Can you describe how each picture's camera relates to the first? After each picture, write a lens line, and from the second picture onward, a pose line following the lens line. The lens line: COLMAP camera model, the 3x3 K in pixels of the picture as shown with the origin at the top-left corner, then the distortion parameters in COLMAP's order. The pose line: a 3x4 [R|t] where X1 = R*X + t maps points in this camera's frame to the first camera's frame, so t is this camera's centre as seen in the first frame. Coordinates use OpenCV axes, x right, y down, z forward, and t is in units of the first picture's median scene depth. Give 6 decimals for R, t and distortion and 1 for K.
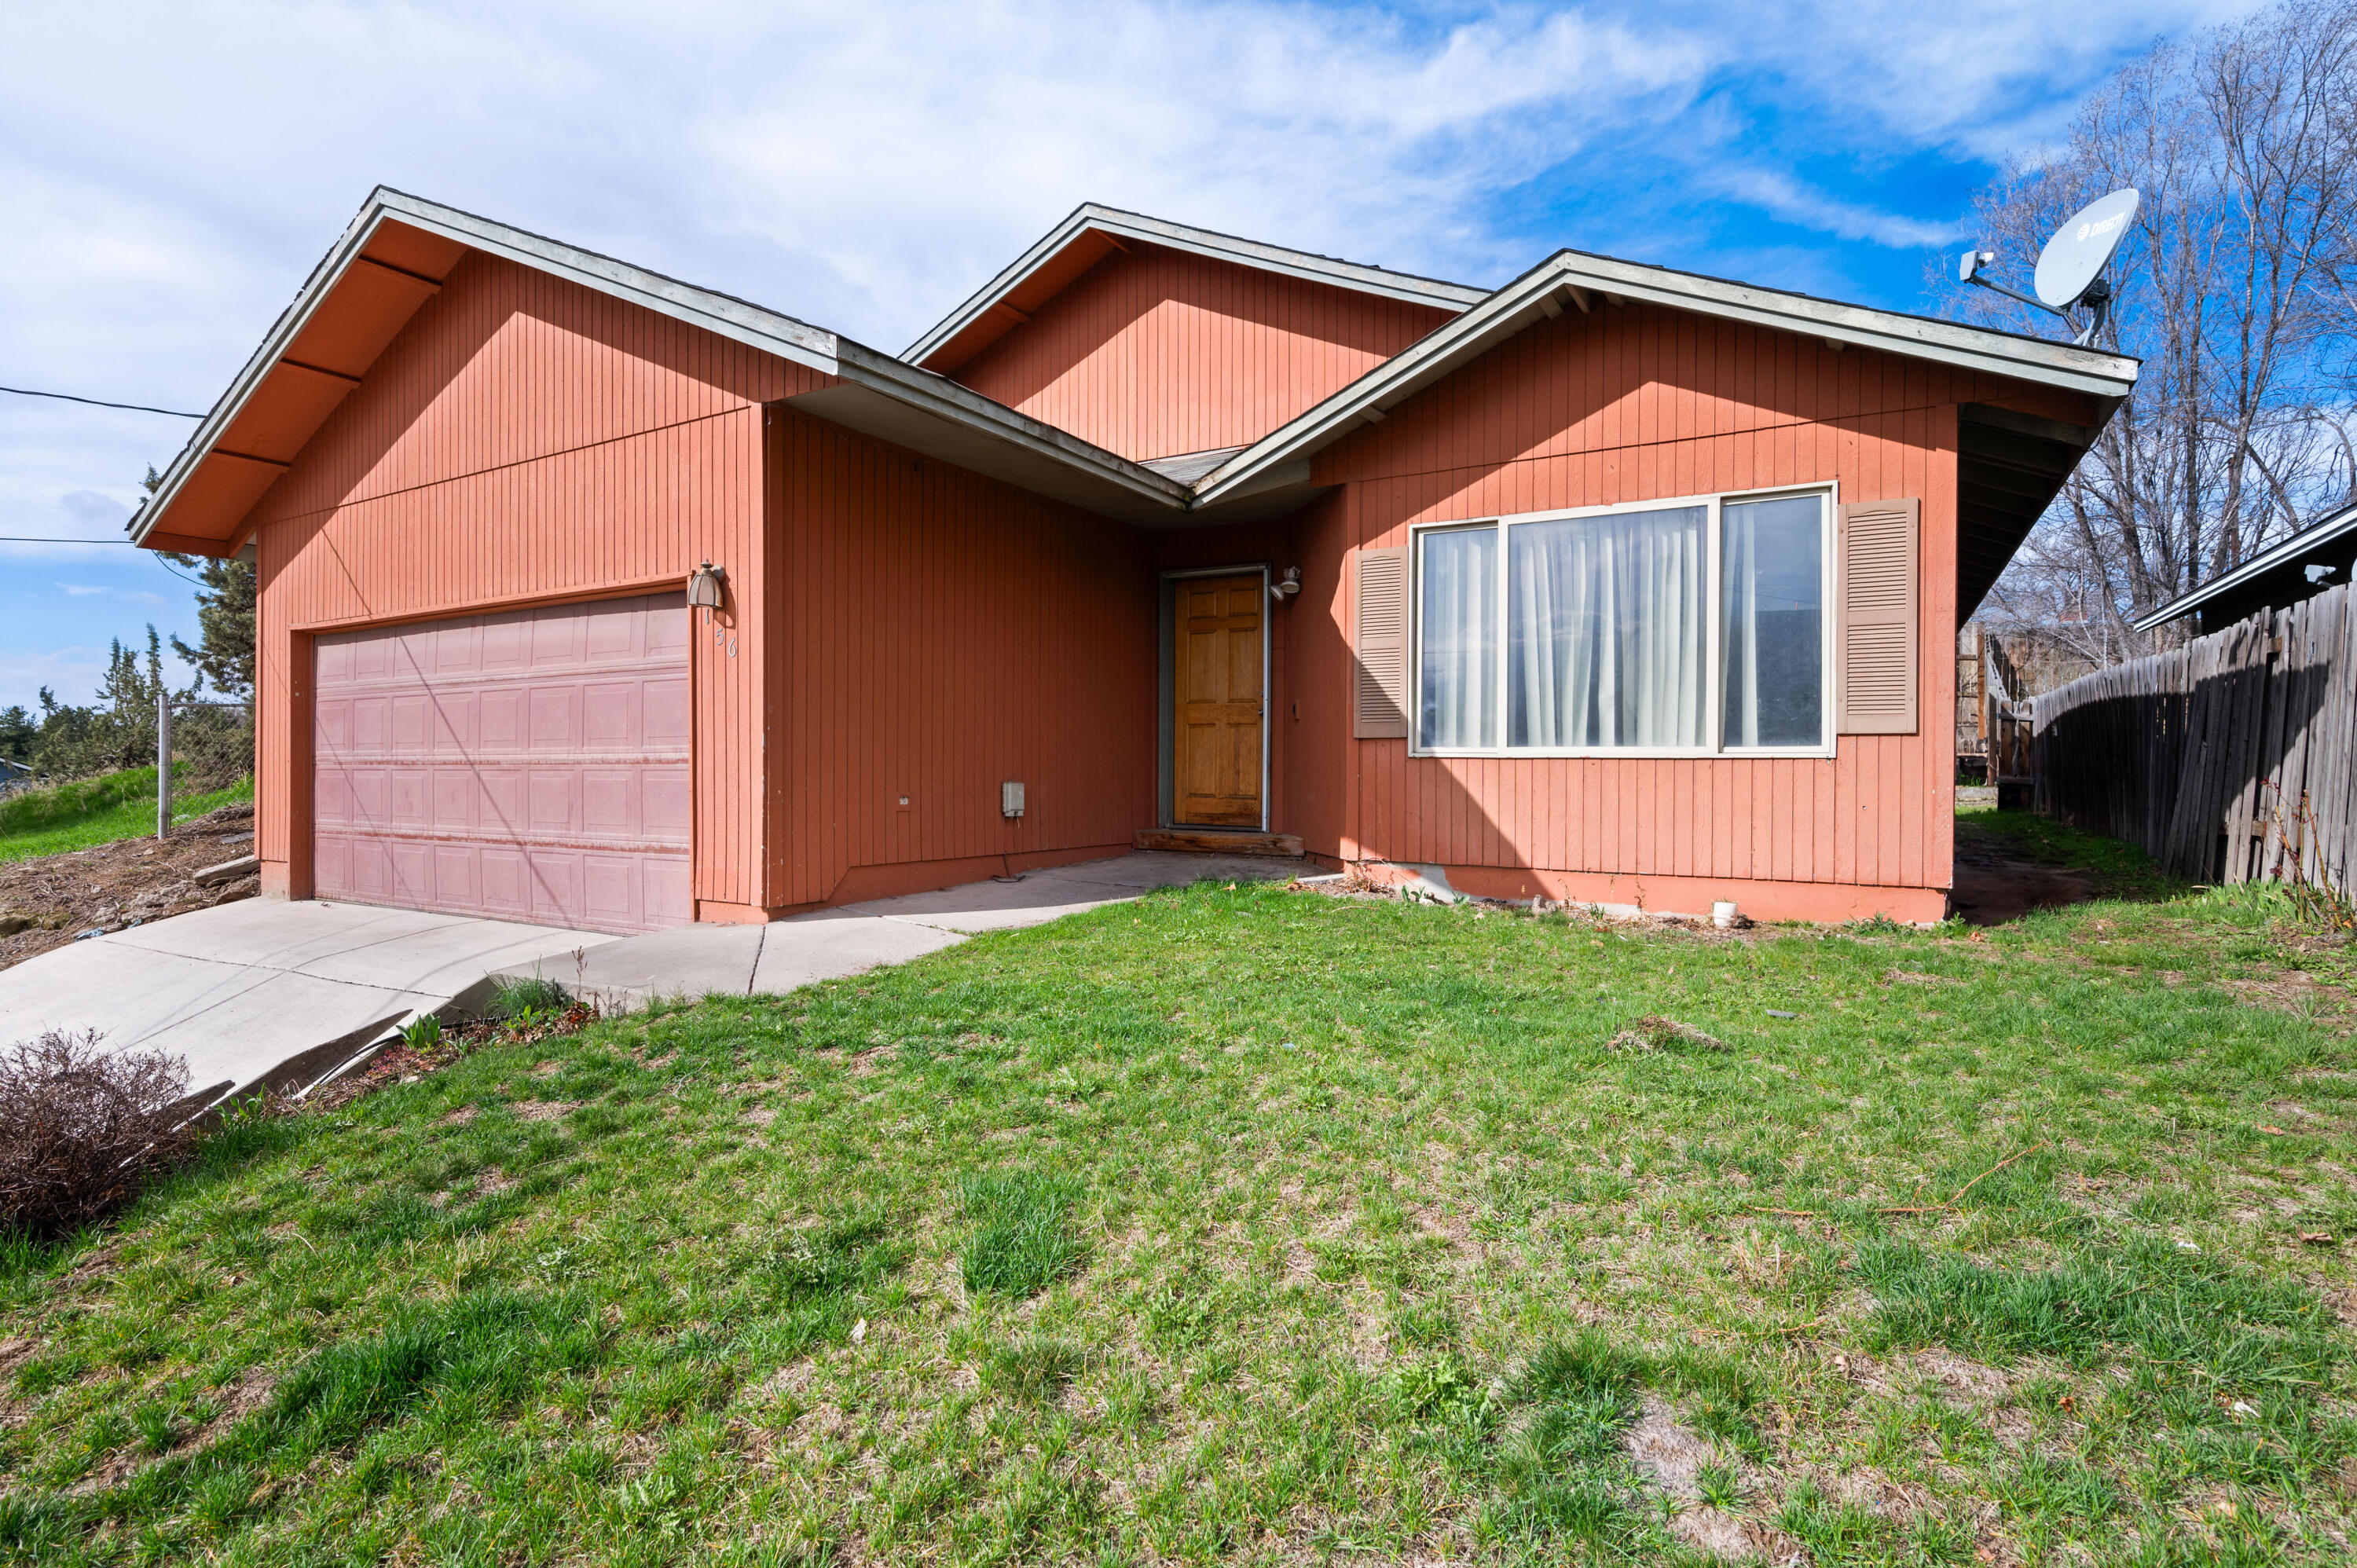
lens RADIAL K [[1143.1, 0, 1178.5], [0, 1143.1, 784.0], [0, 0, 1]] dist [-0.001063, -0.000337]
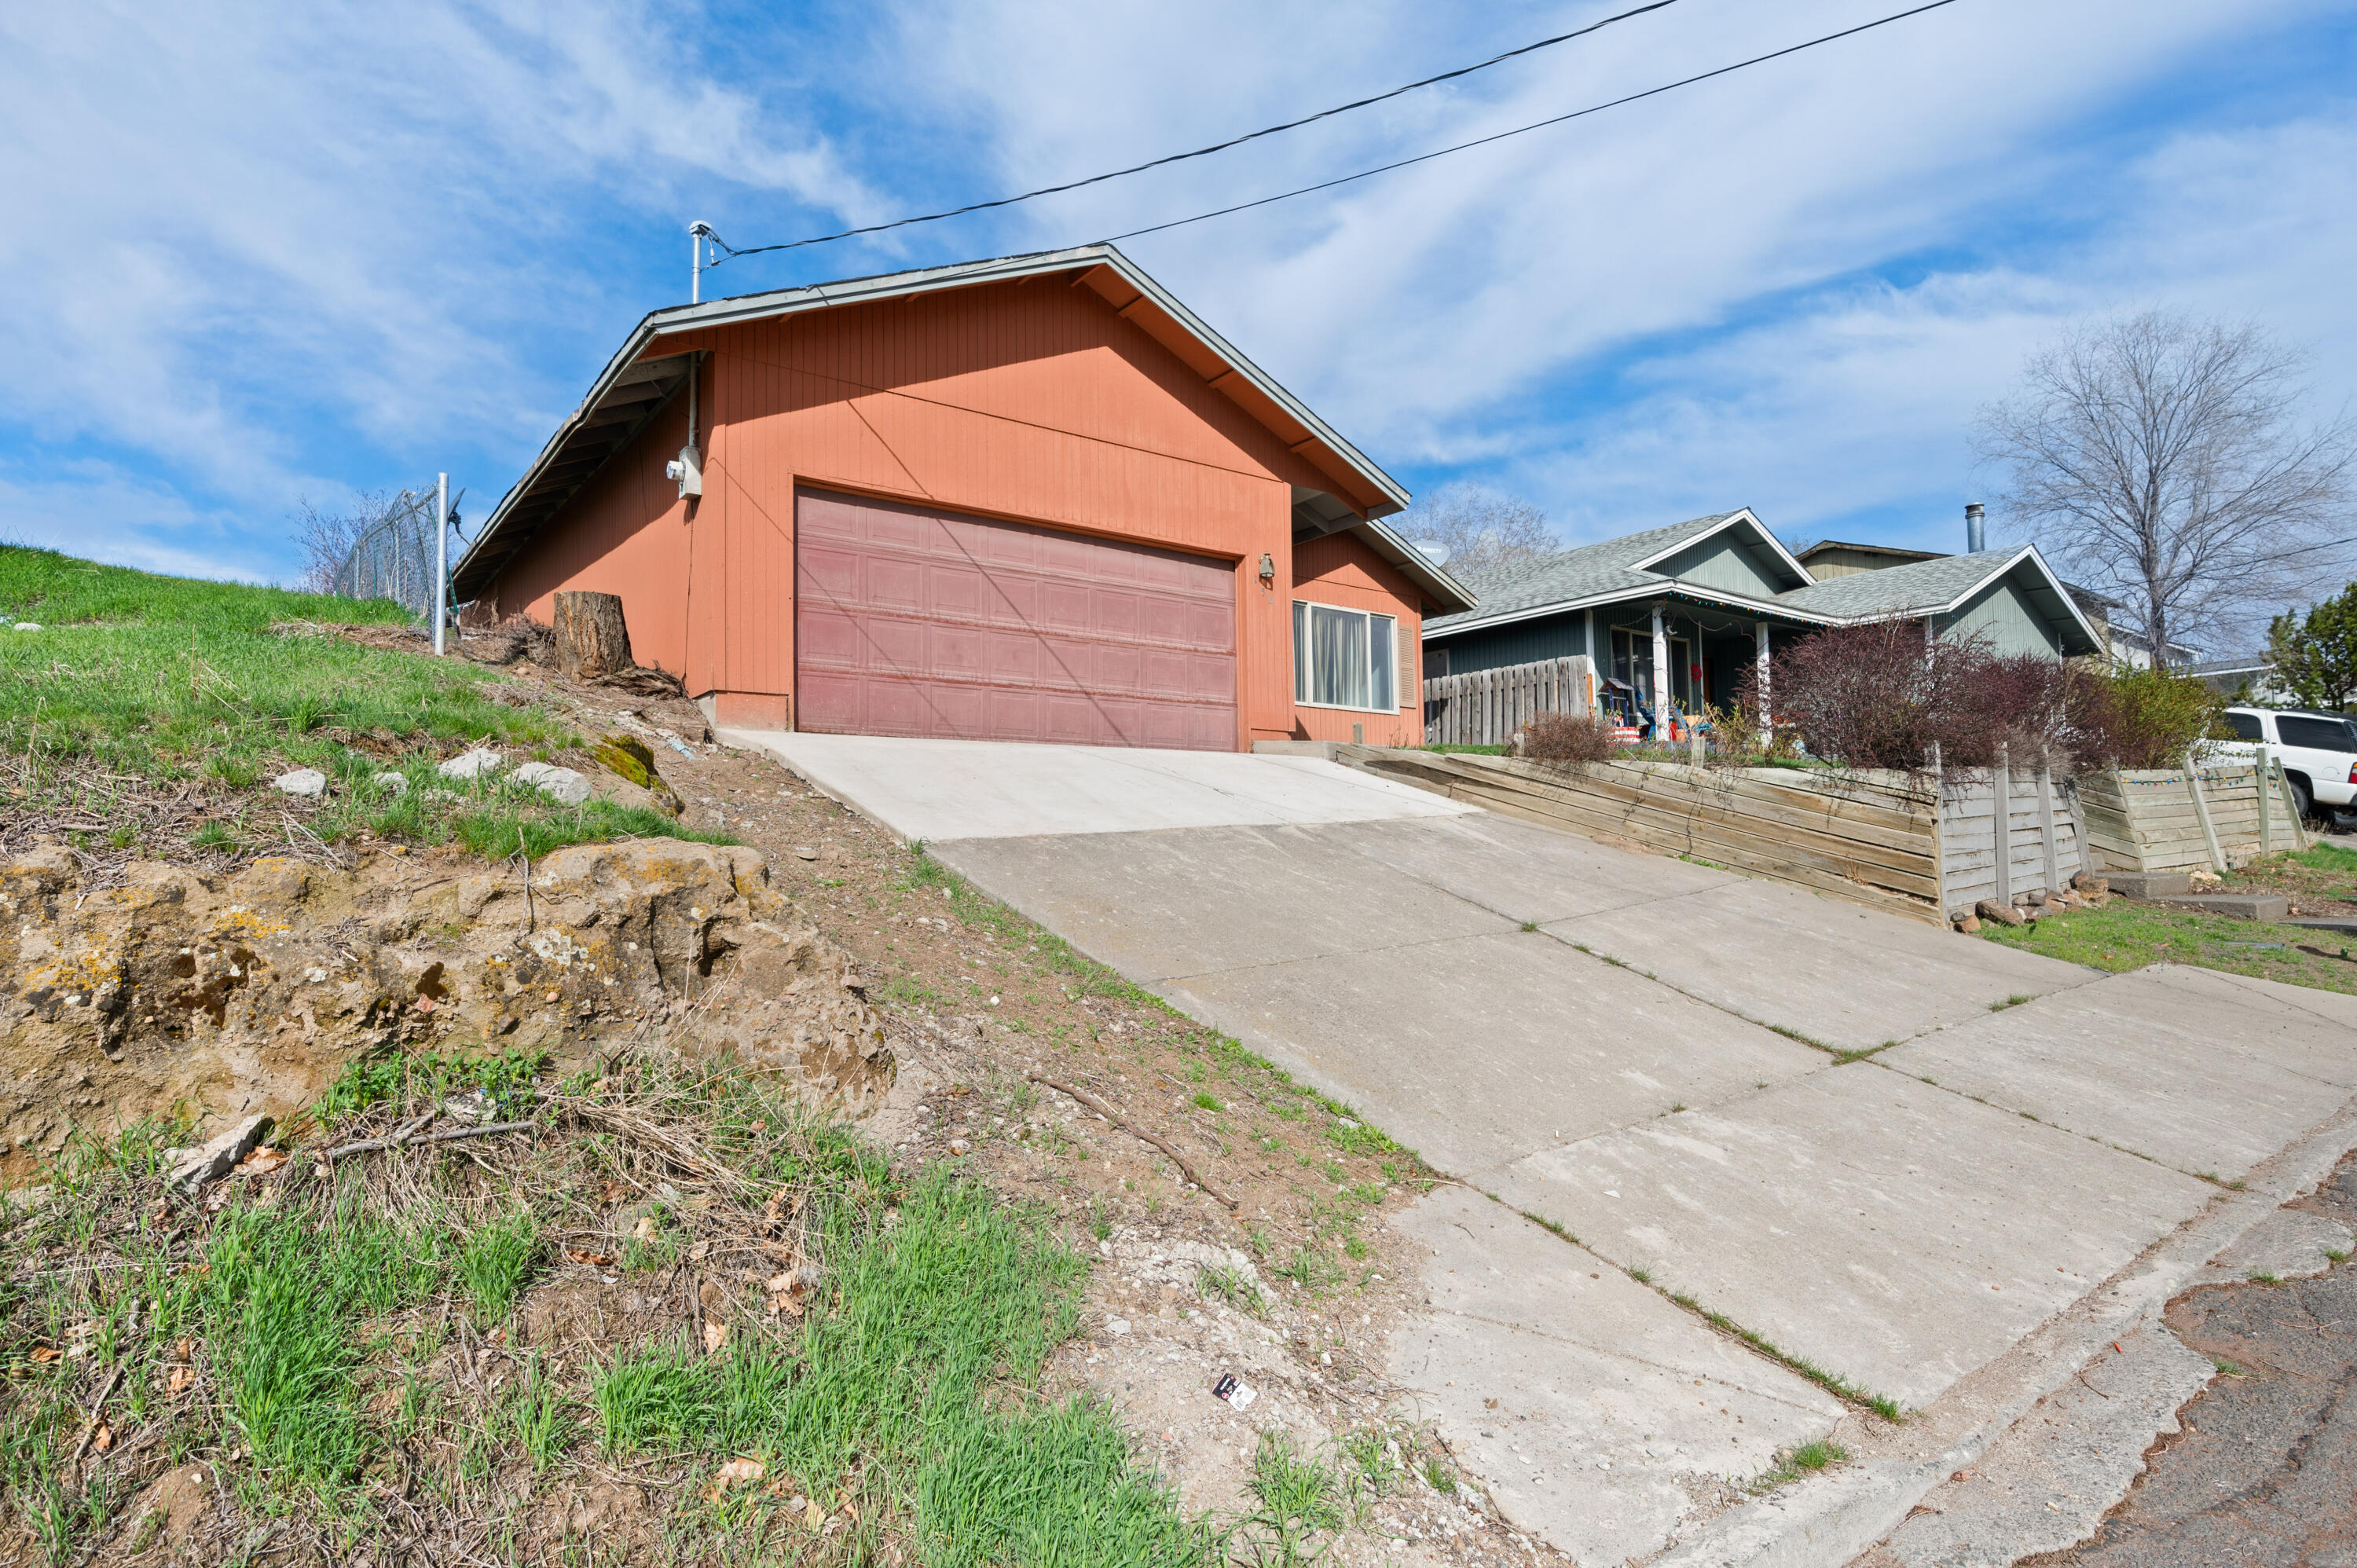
lens RADIAL K [[1264.7, 0, 1178.5], [0, 1264.7, 784.0], [0, 0, 1]] dist [0.000160, 0.000046]
pose [[0.372700, 0.054824, 0.926331, -2.064778], [0.028397, 0.997112, -0.070438, 0.289835], [-0.927517, 0.052558, 0.370067, 0.318331]]
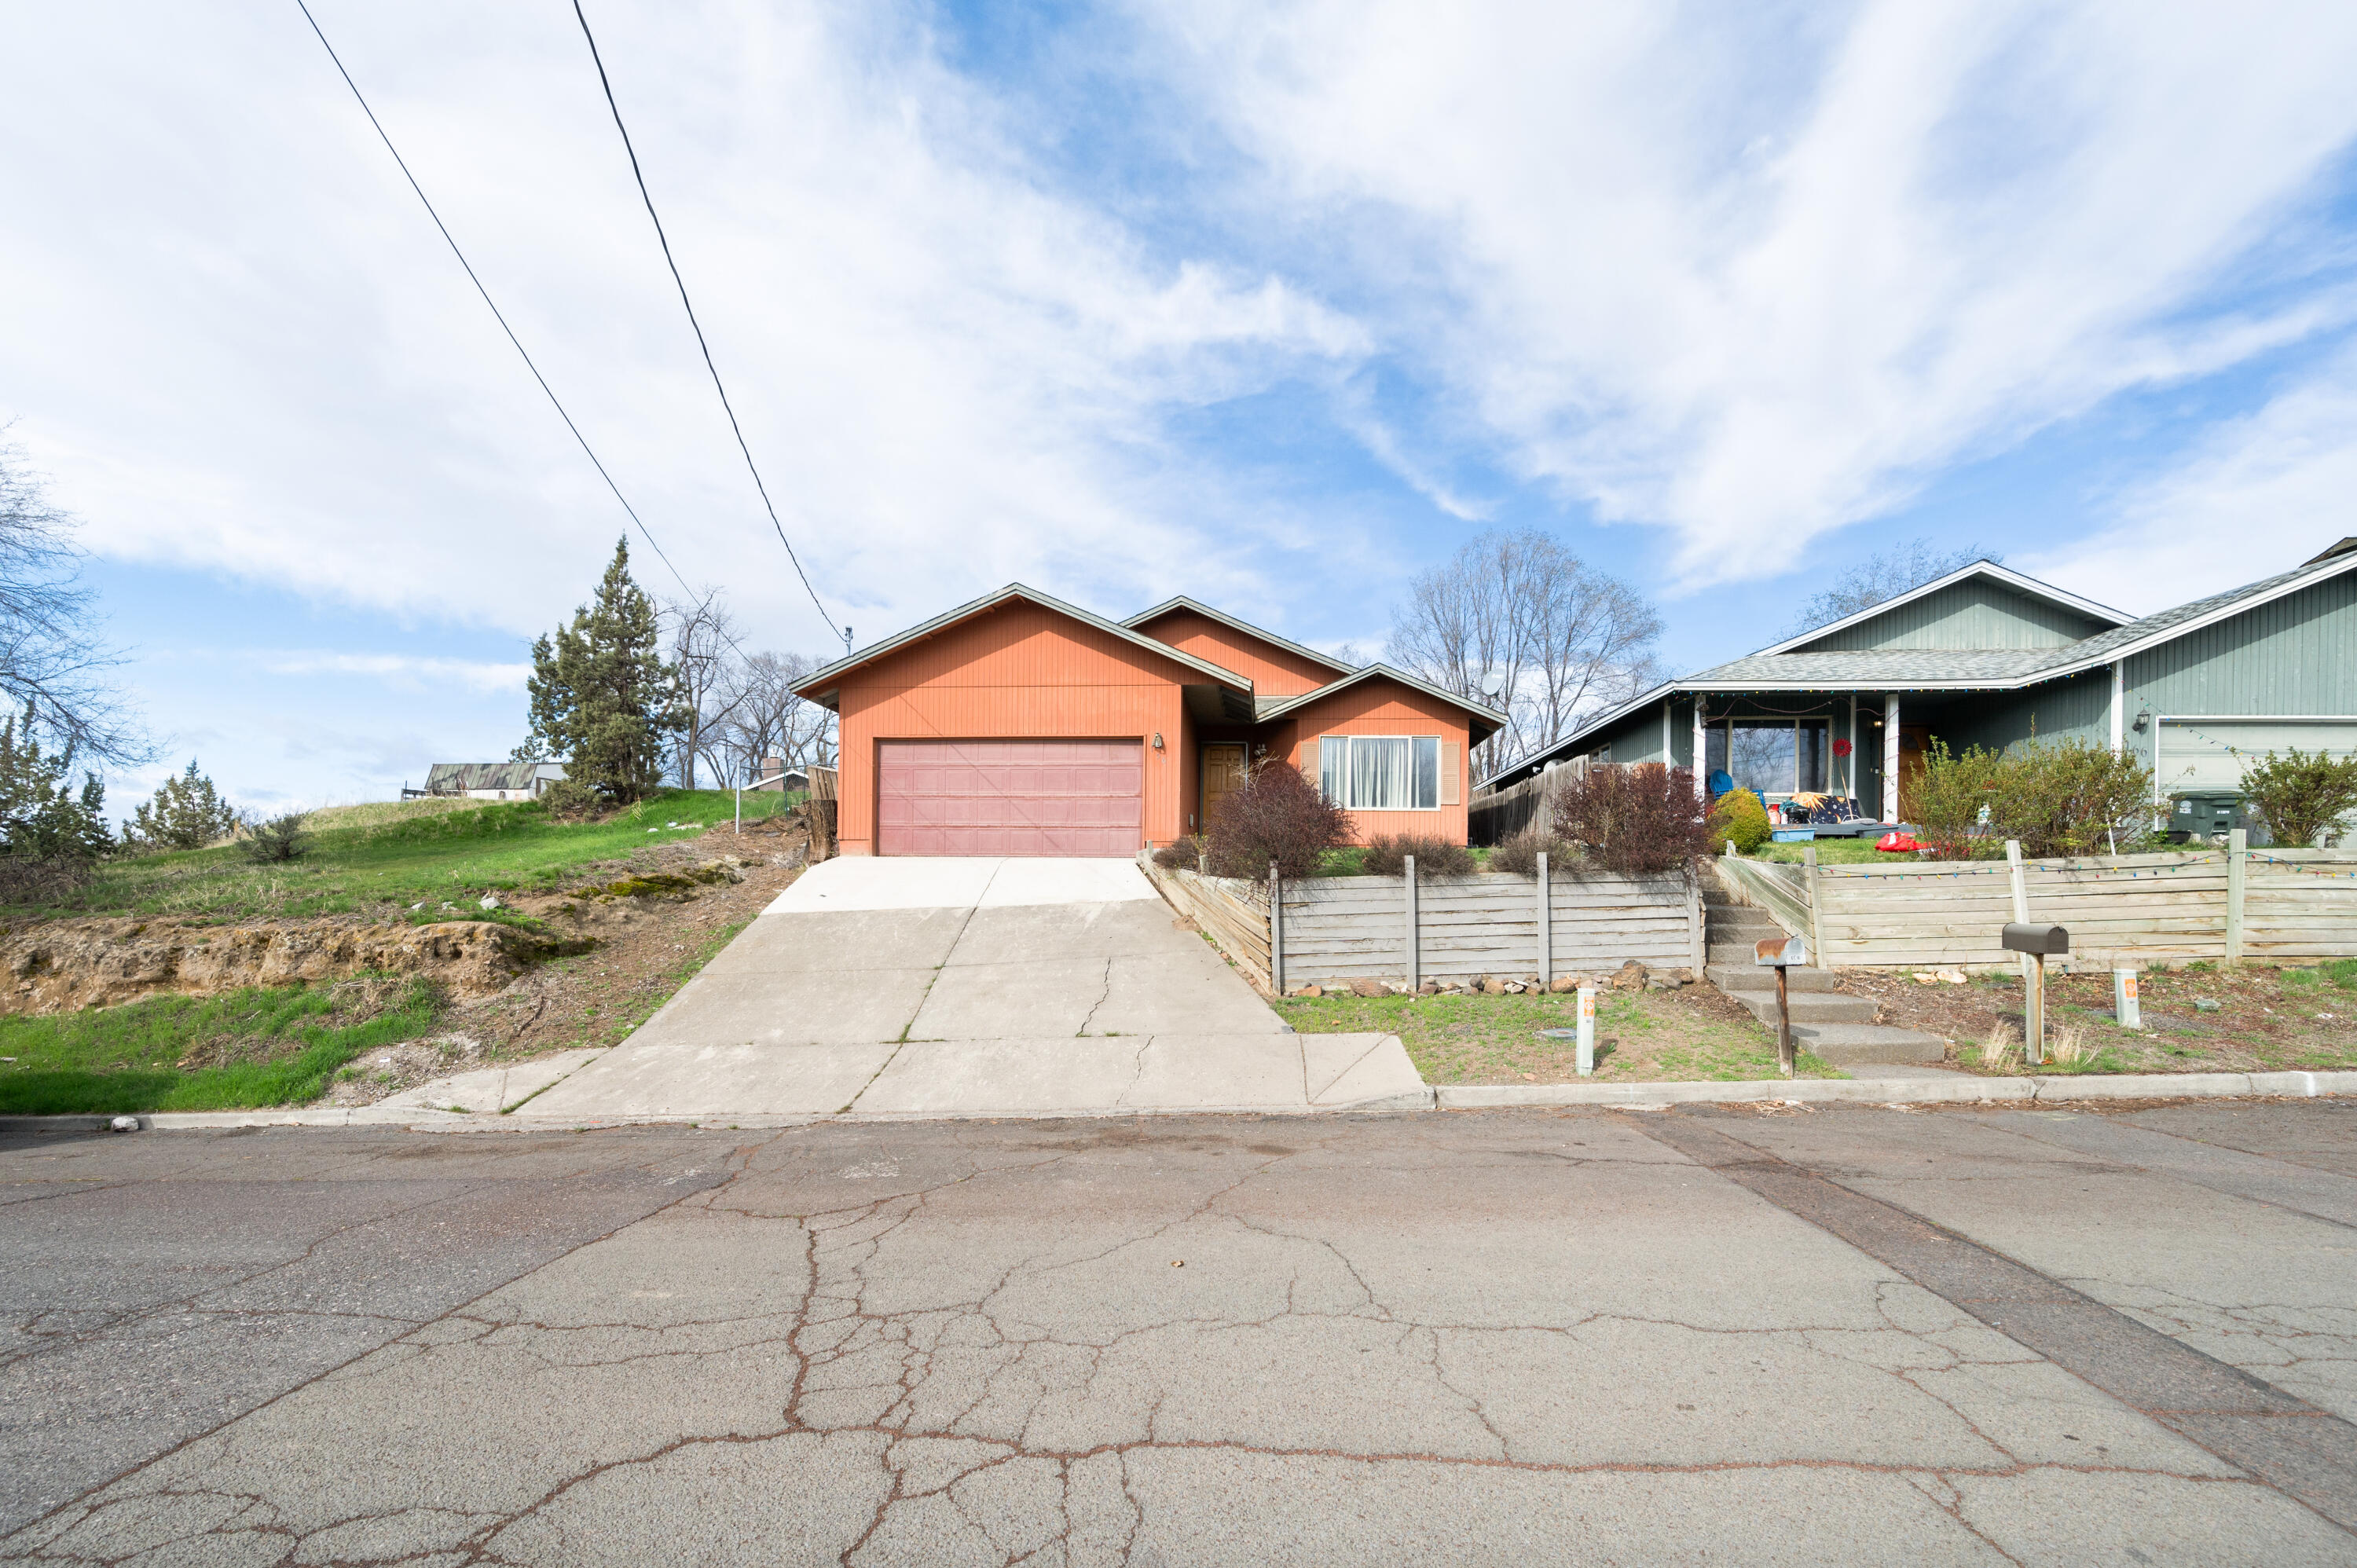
lens RADIAL K [[964.2, 0, 1188.5], [0, 964.2, 894.4], [0, 0, 1]] dist [0.008953, -0.000017]
pose [[0.898755, 0.007845, 0.438382, -1.277271], [-0.002869, 0.999924, -0.012013, 0.241321], [-0.438442, 0.009539, 0.898709, -1.205623]]
